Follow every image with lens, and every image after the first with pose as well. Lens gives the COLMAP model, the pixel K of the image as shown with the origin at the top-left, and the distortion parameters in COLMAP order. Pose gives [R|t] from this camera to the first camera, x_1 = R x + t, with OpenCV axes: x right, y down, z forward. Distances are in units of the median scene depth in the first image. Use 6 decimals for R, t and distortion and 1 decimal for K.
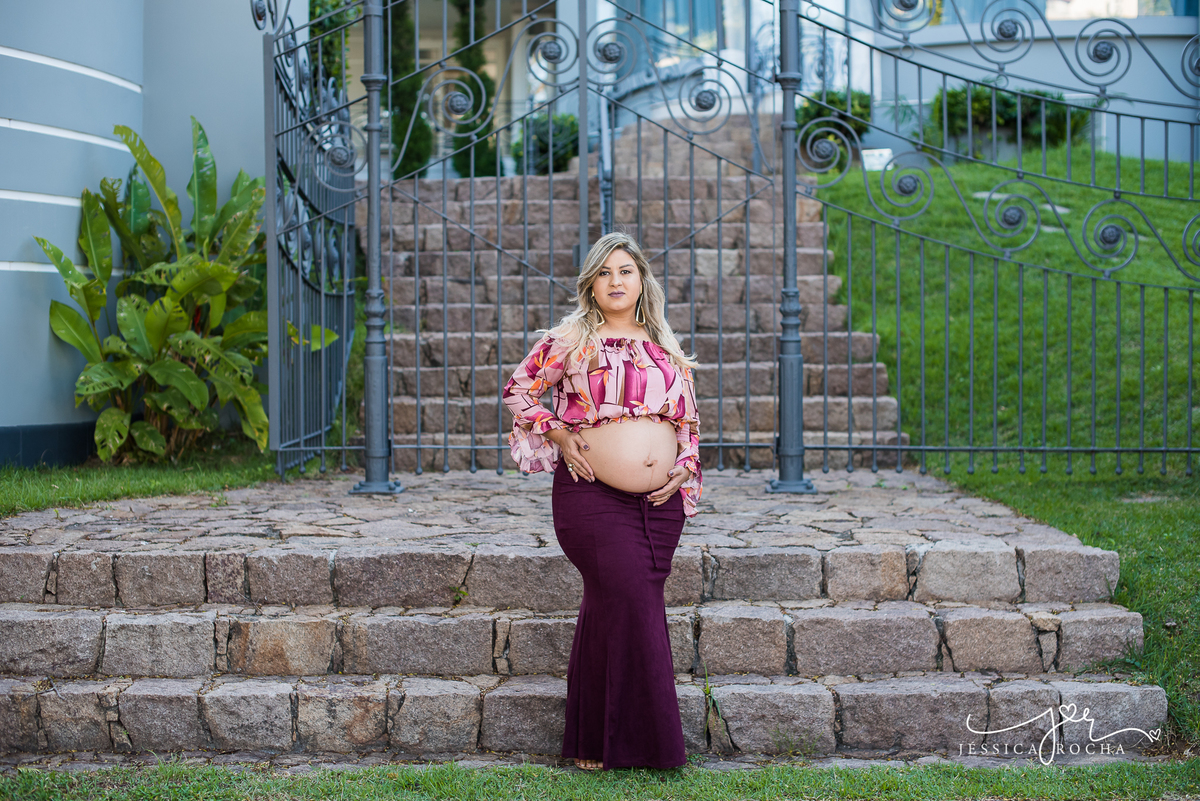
lens RADIAL K [[1733.9, 0, 600.0], [0, 1733.9, 392.5], [0, 0, 1]] dist [-0.140559, 0.104786]
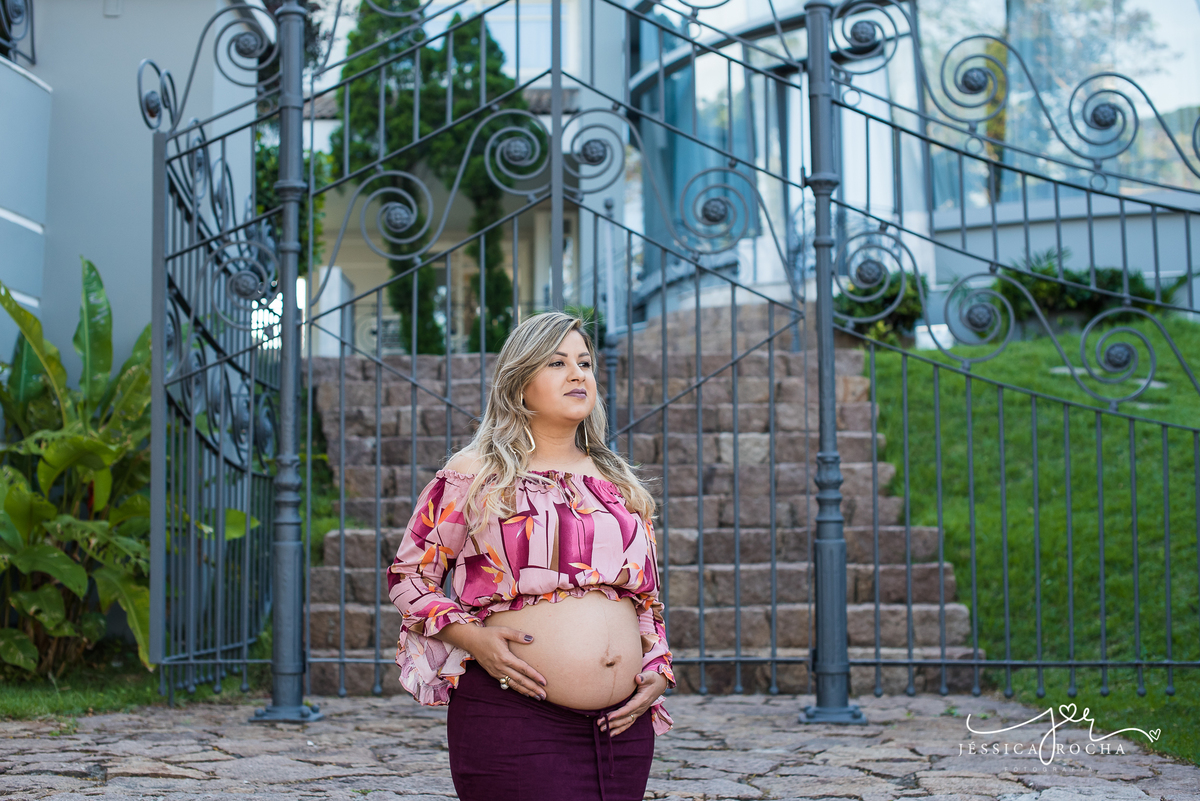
lens RADIAL K [[1791.5, 0, 564.1], [0, 1791.5, 399.9], [0, 0, 1]] dist [-0.135168, 0.049352]
pose [[0.999015, -0.003144, -0.044255, 0.028647], [-0.002506, 0.991896, -0.127026, 0.017055], [0.044296, 0.127012, 0.990912, 0.212032]]
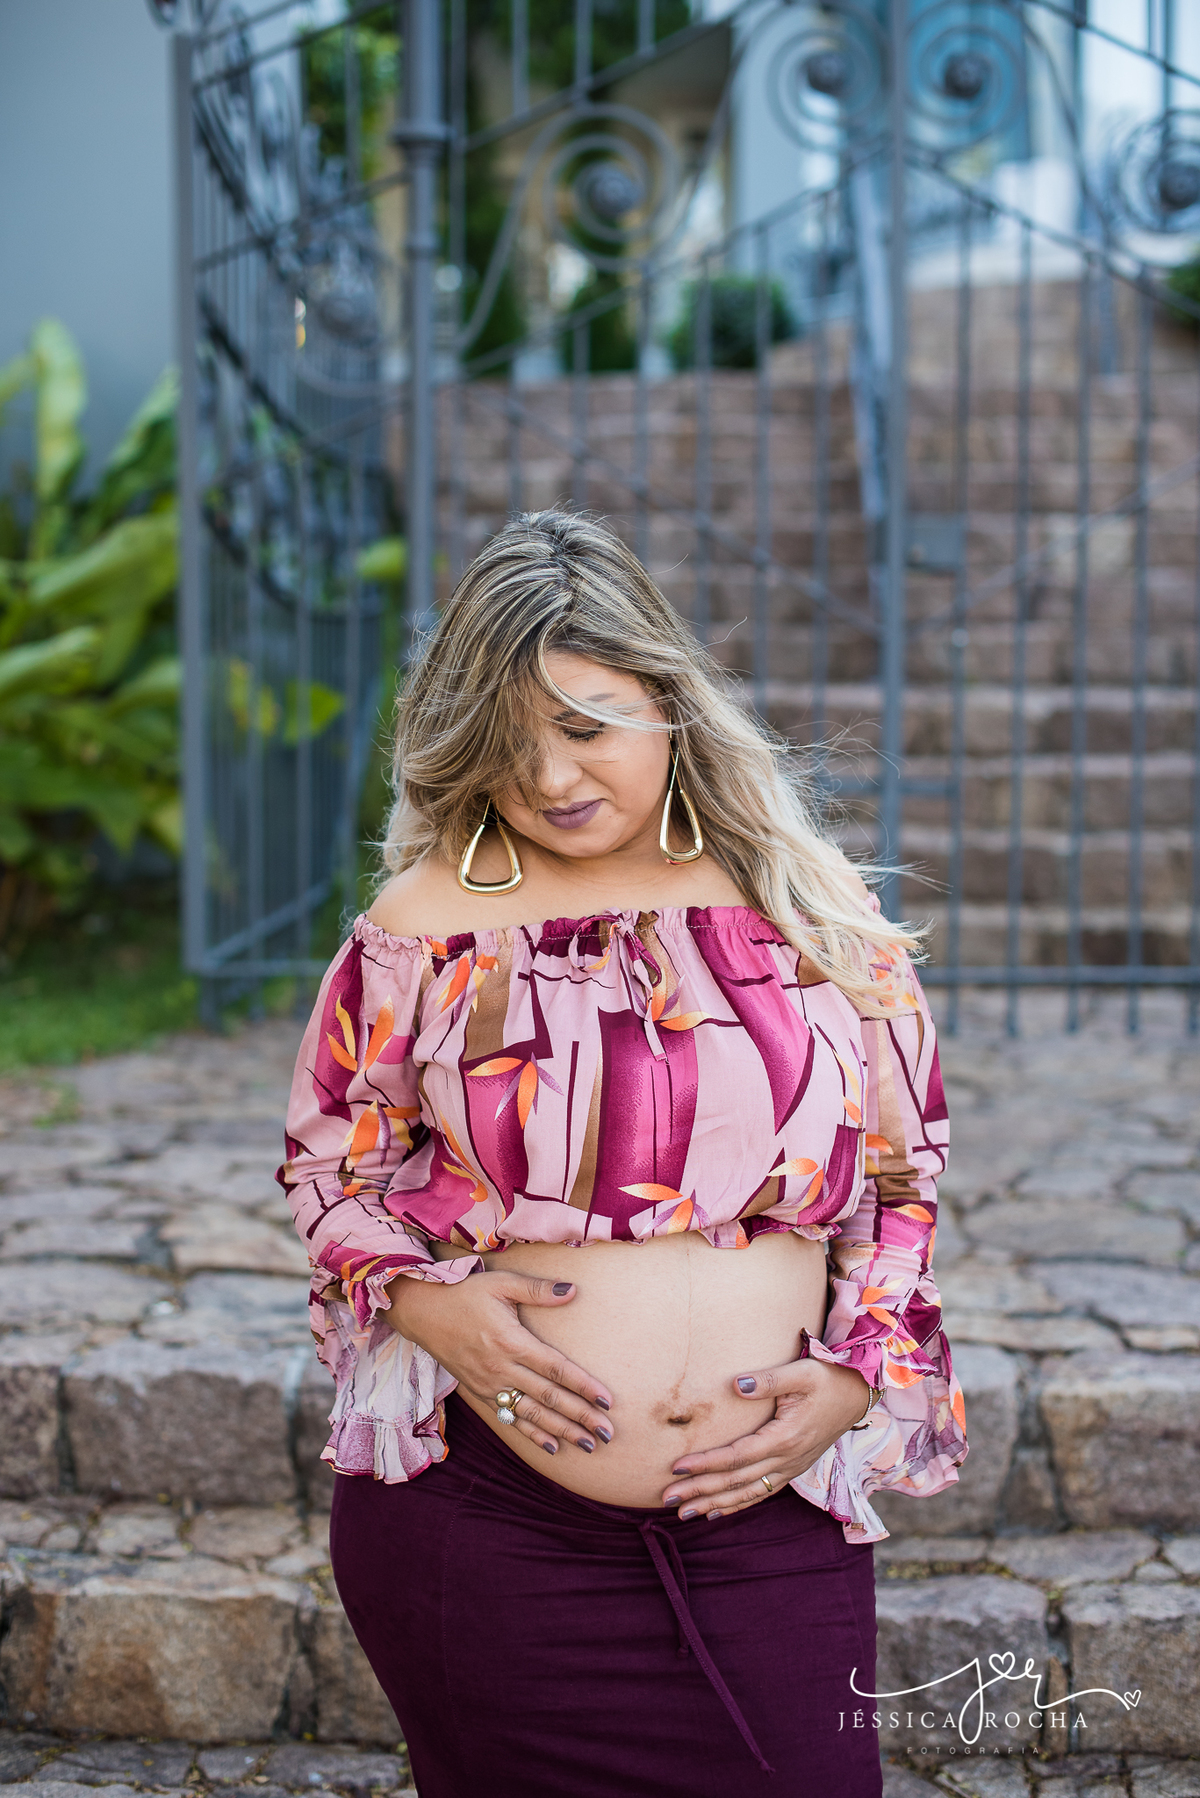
lens RADIAL K [[2632.1, 0, 600.0], [0, 2632.1, 899.0], [0, 0, 1]] dist [-0.135218, 0.098942]
pose [[0.997900, 0.016442, -0.062651, -0.040825], [-0.012165, 0.997608, 0.068050, -0.033392], [0.063620, -0.067145, 0.995713, 0.329162]]
